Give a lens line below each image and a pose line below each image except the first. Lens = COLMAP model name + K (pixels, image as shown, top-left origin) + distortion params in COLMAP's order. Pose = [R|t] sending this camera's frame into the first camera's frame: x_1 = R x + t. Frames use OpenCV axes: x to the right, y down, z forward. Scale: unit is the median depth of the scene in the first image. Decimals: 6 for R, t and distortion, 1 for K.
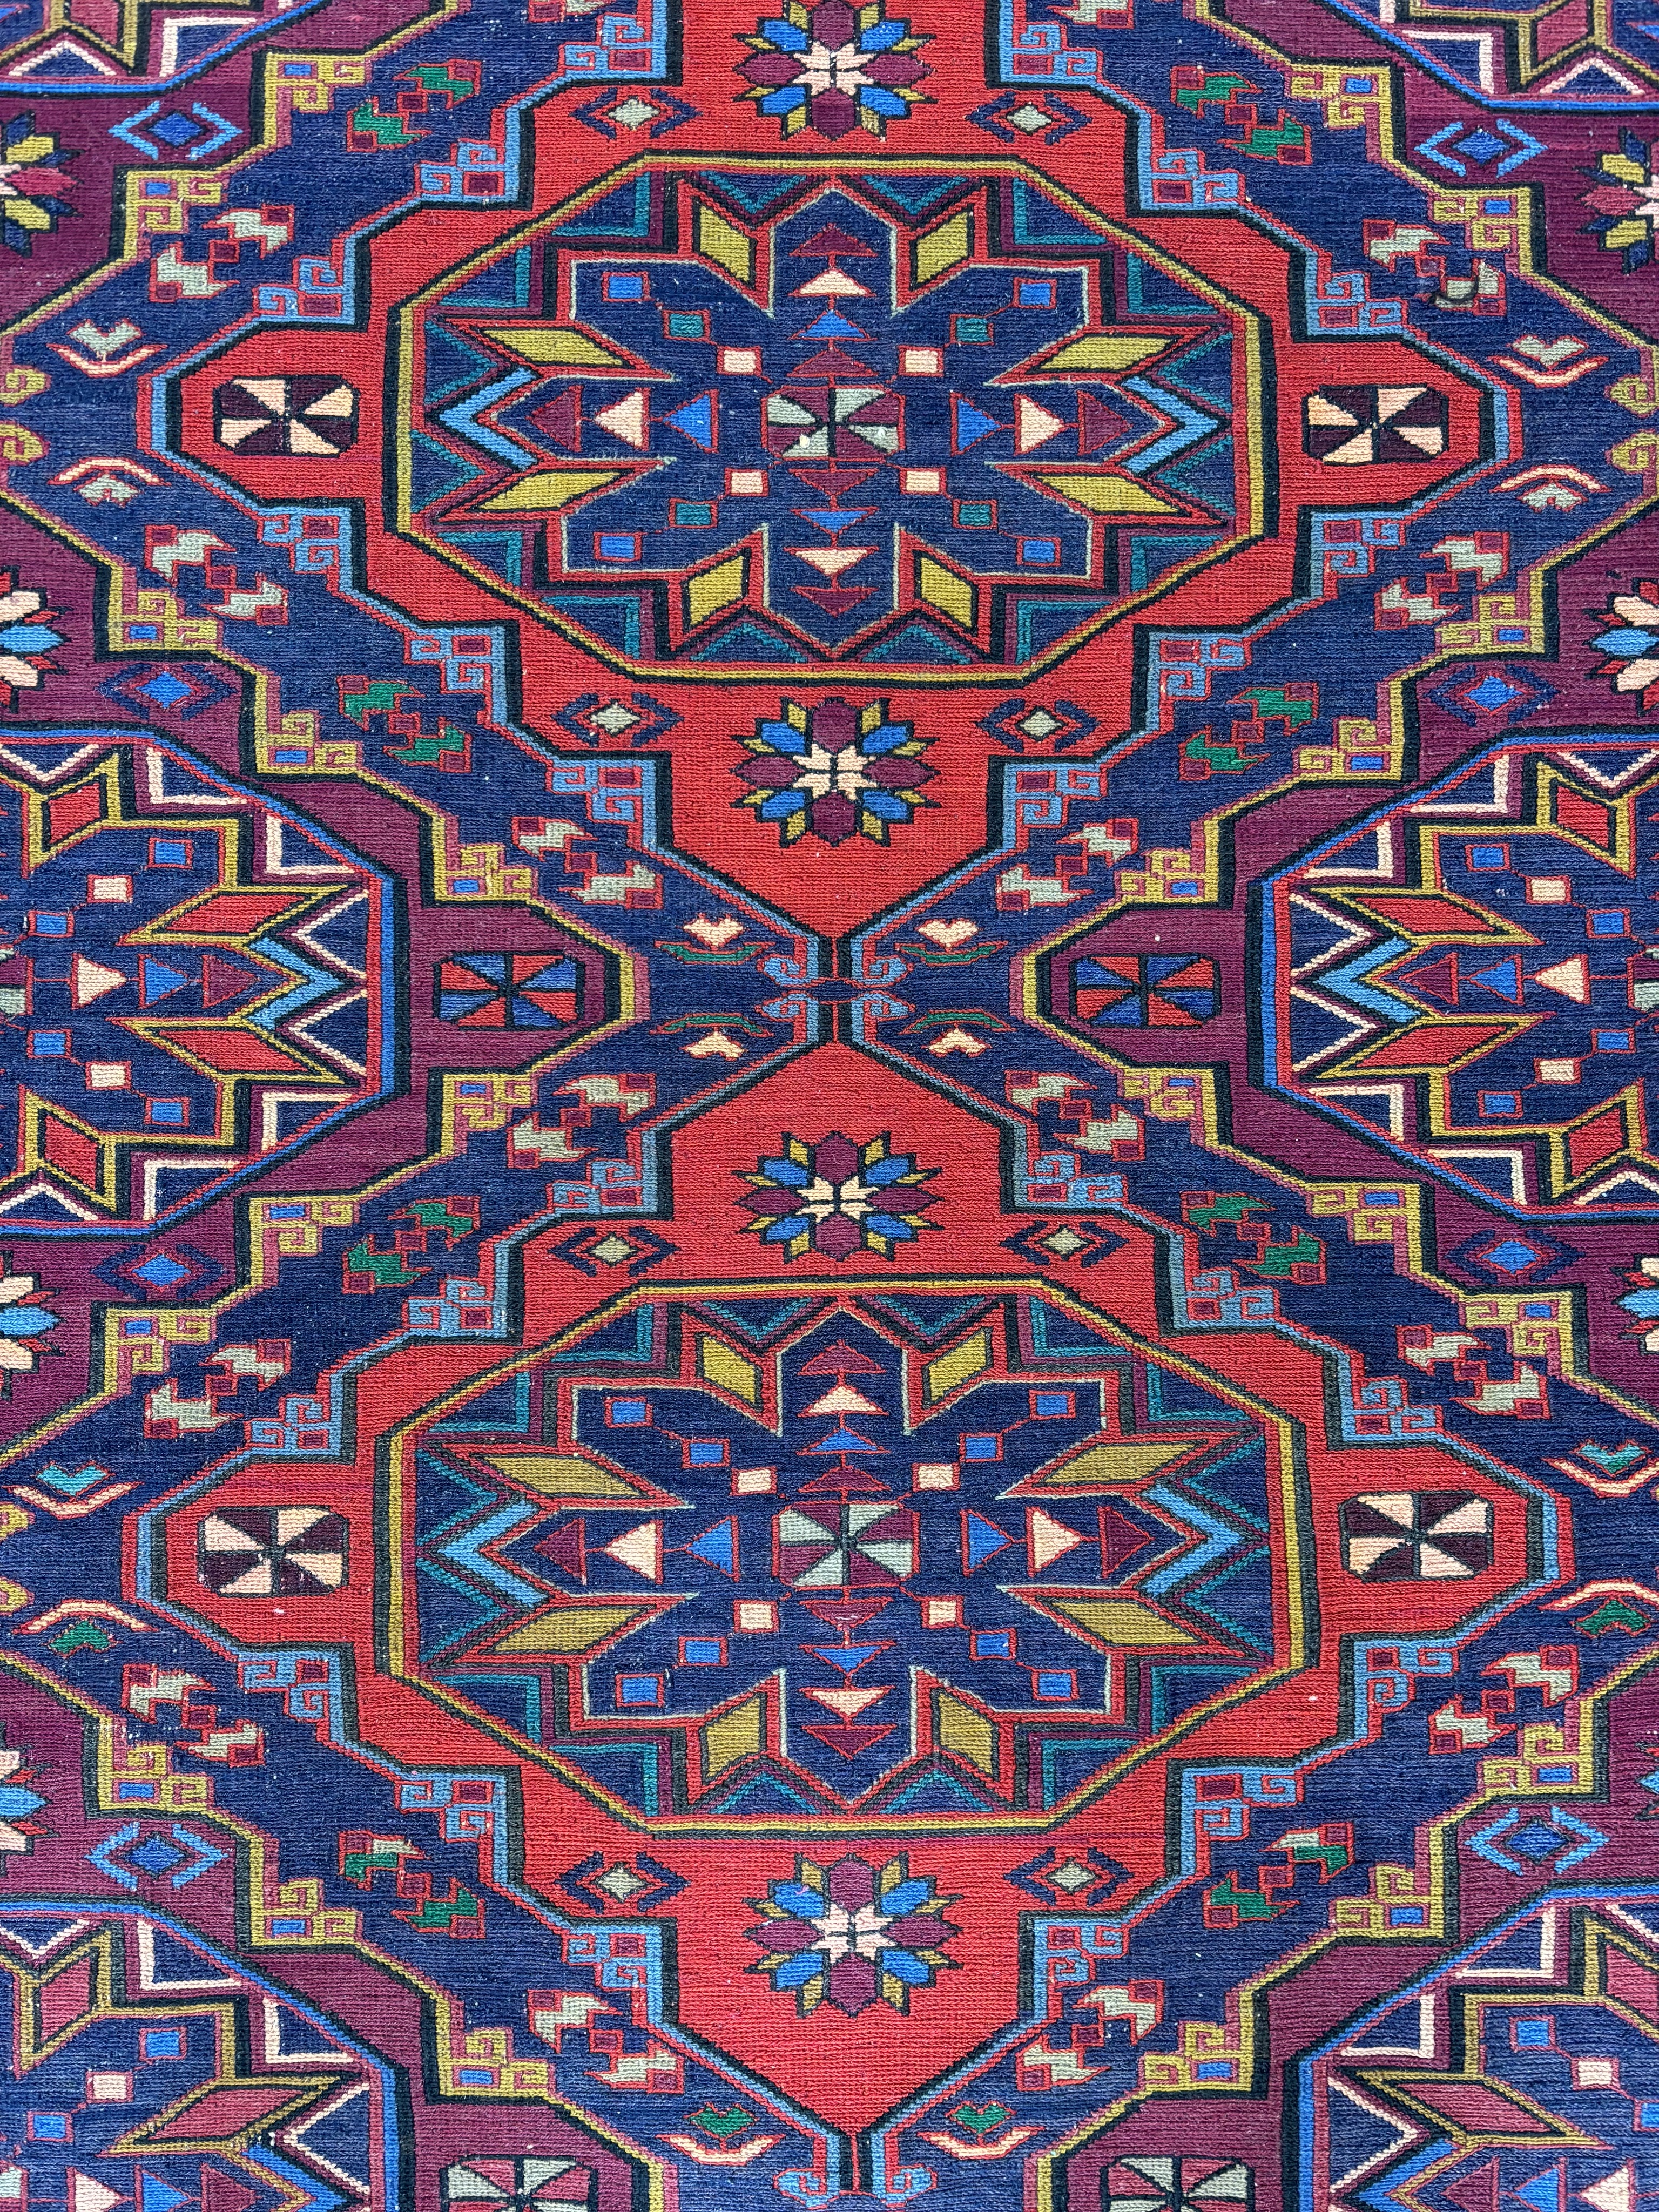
lens RADIAL K [[1649.4, 0, 839.7], [0, 1649.4, 1156.0], [0, 0, 1]] dist [0.035238, -0.046058]
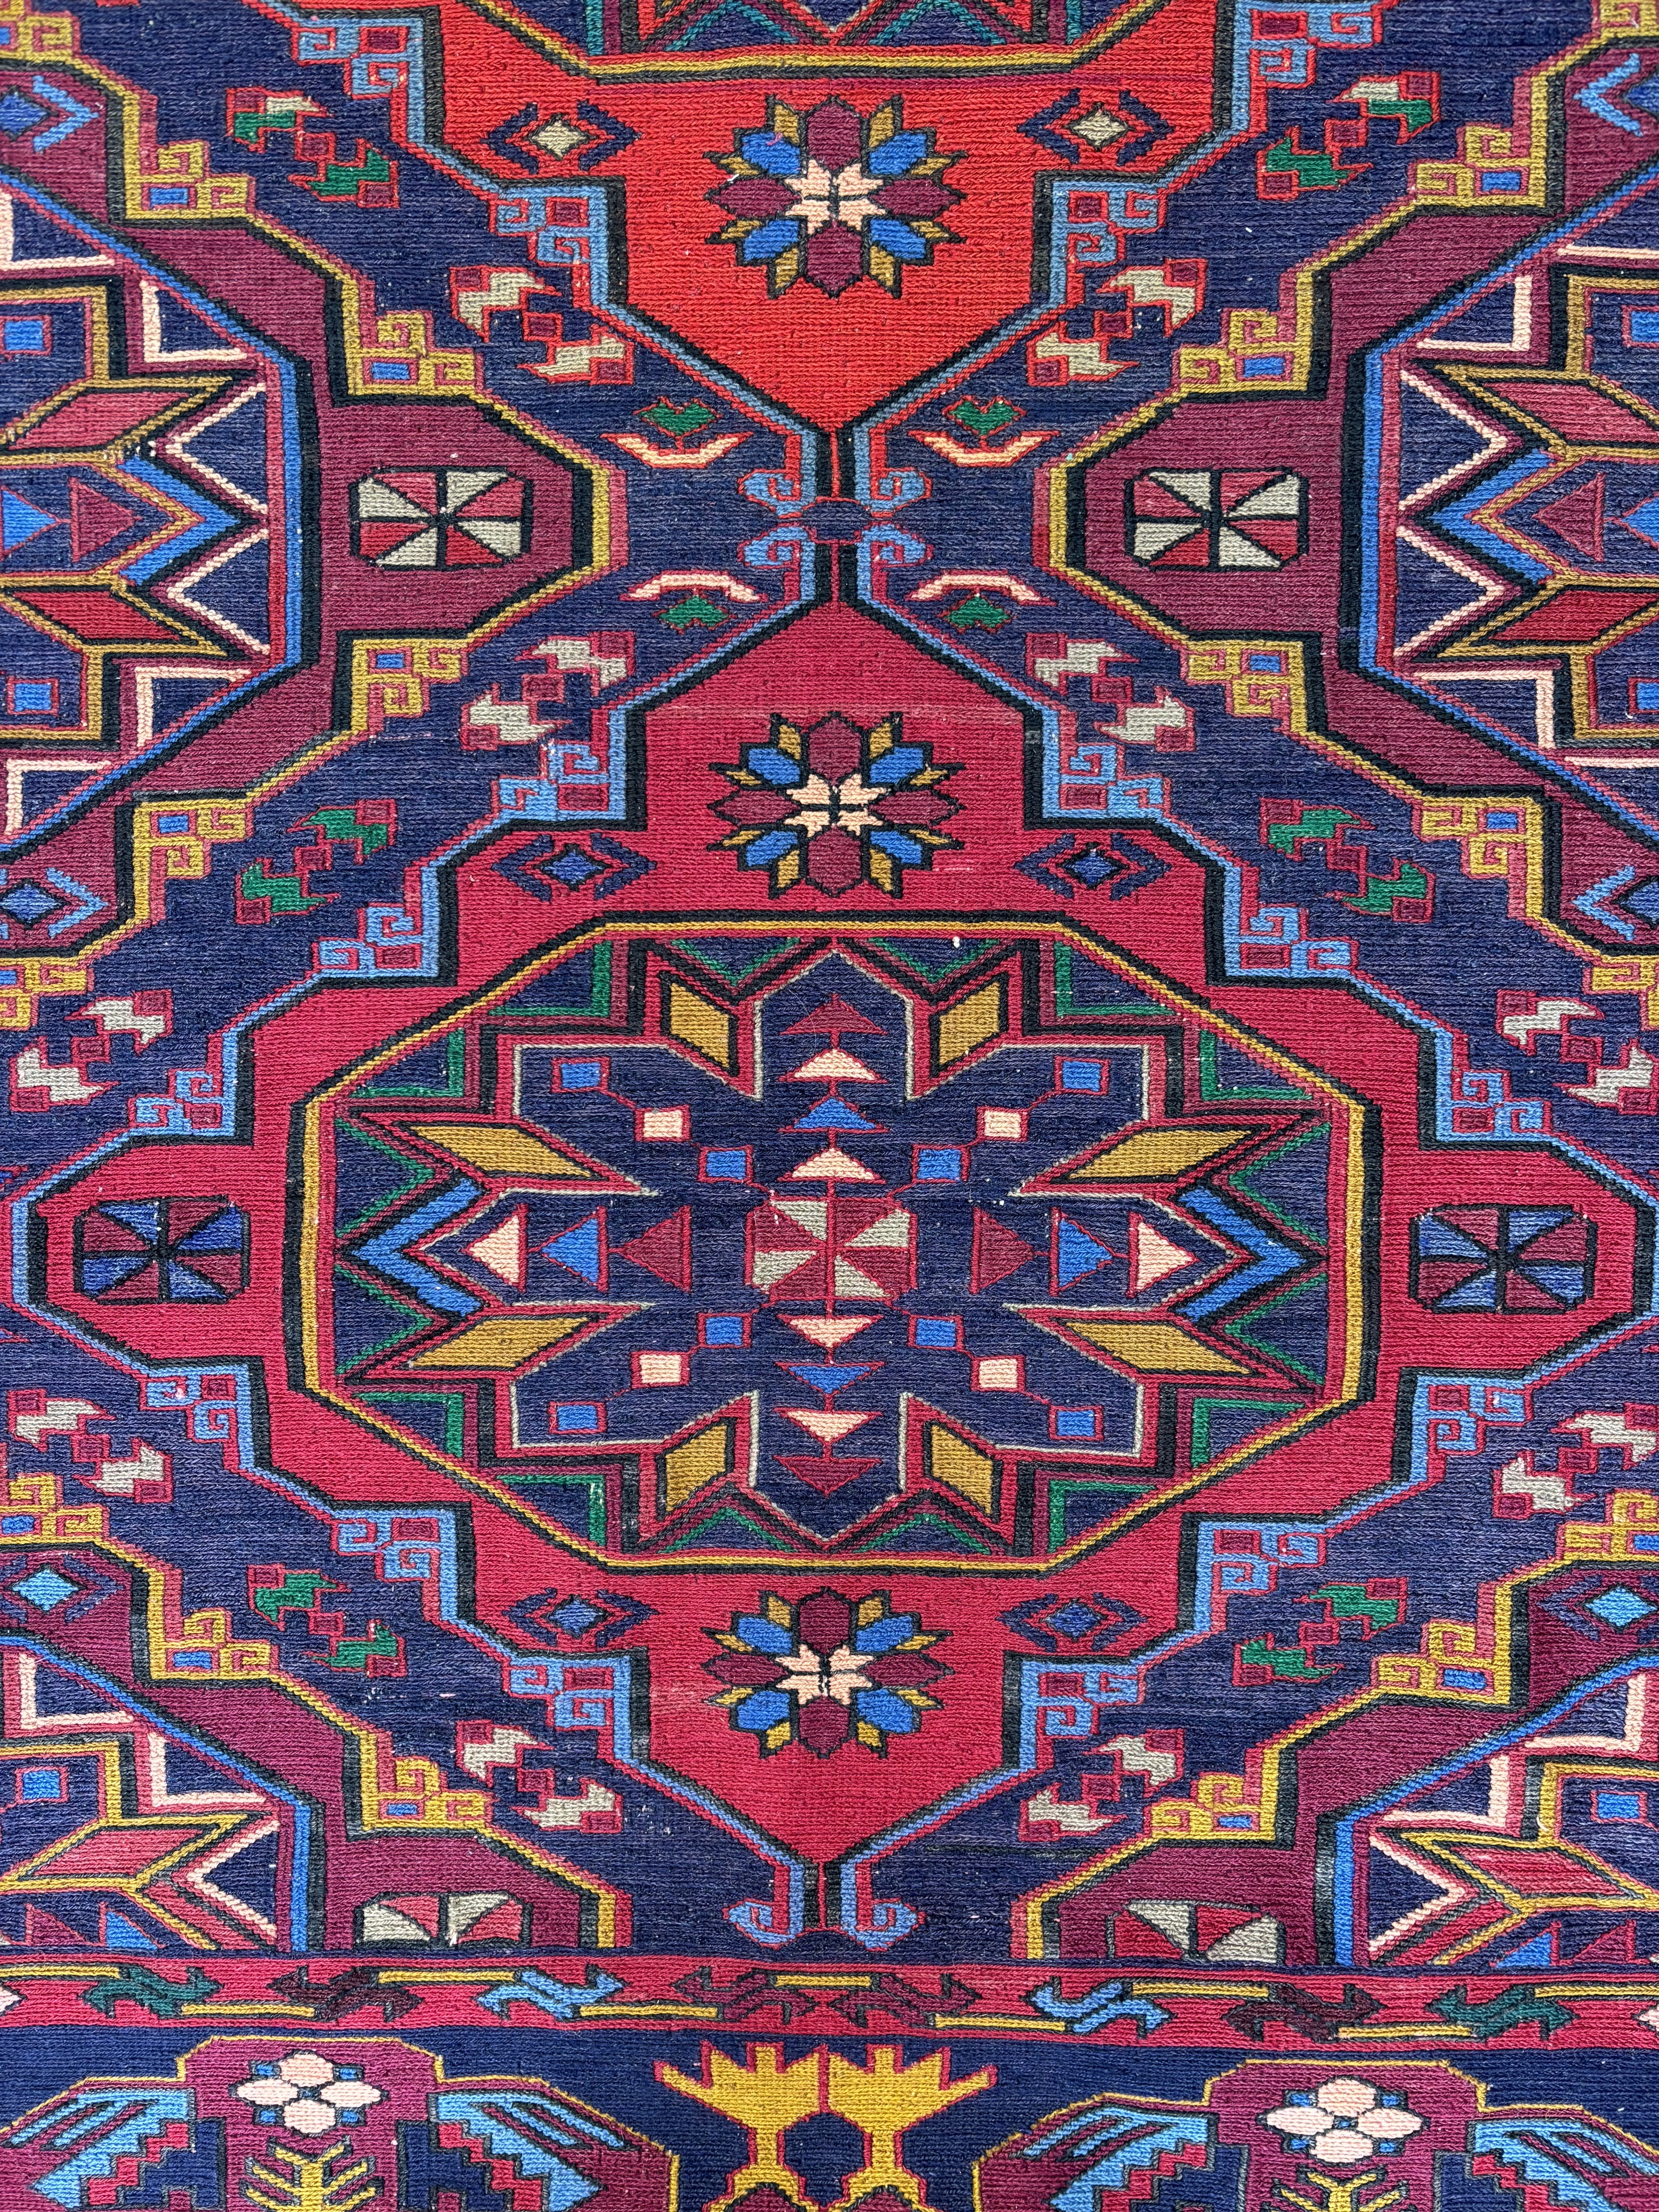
lens RADIAL K [[1649.4, 0, 836.1], [0, 1649.4, 1102.7], [0, 0, 1]] dist [0.035238, -0.046058]
pose [[0.999688, 0.011122, -0.022376, 0.032194], [-0.009766, 0.998160, 0.059845, 0.870739], [0.023000, -0.059608, 0.997957, 0.135390]]
